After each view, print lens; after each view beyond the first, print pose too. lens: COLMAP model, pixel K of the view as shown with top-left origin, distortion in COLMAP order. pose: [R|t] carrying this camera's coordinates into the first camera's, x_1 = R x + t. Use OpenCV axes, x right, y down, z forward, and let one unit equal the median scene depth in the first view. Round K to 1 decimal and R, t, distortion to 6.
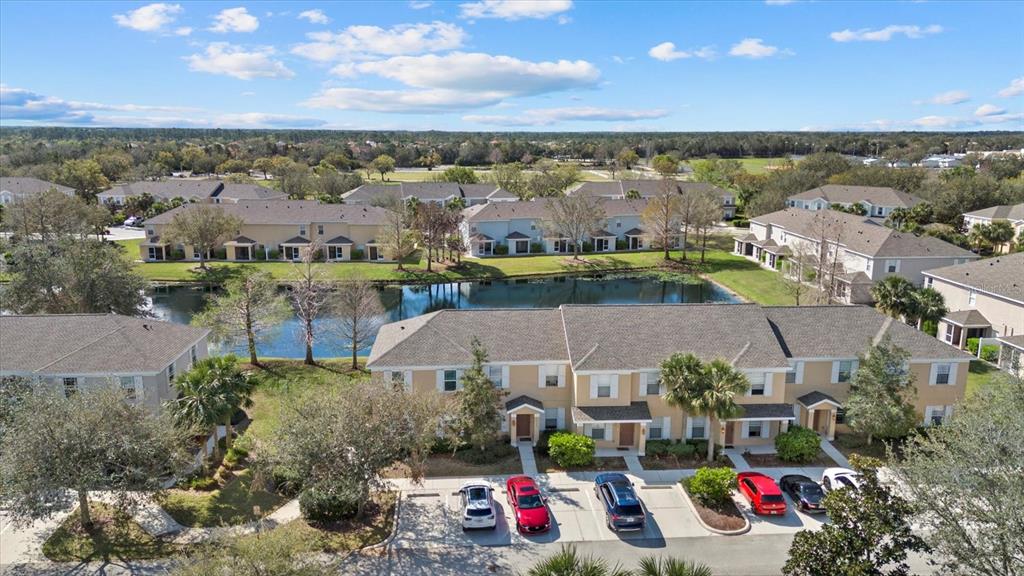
lens RADIAL K [[734.1, 0, 512.0], [0, 734.1, 288.0], [0, 0, 1]] dist [0.055093, -0.004259]
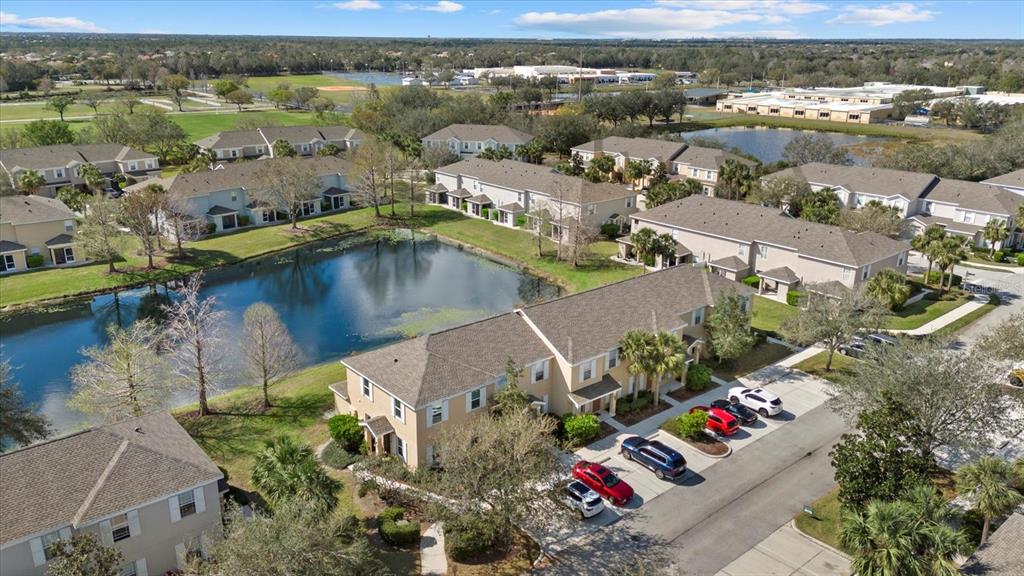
lens RADIAL K [[734.1, 0, 512.0], [0, 734.1, 288.0], [0, 0, 1]] dist [0.055093, -0.004259]
pose [[0.819552, -0.179904, 0.544030, -0.241768], [0.118726, 0.982145, 0.145929, -0.076331], [-0.560570, -0.055006, 0.826278, 0.026163]]
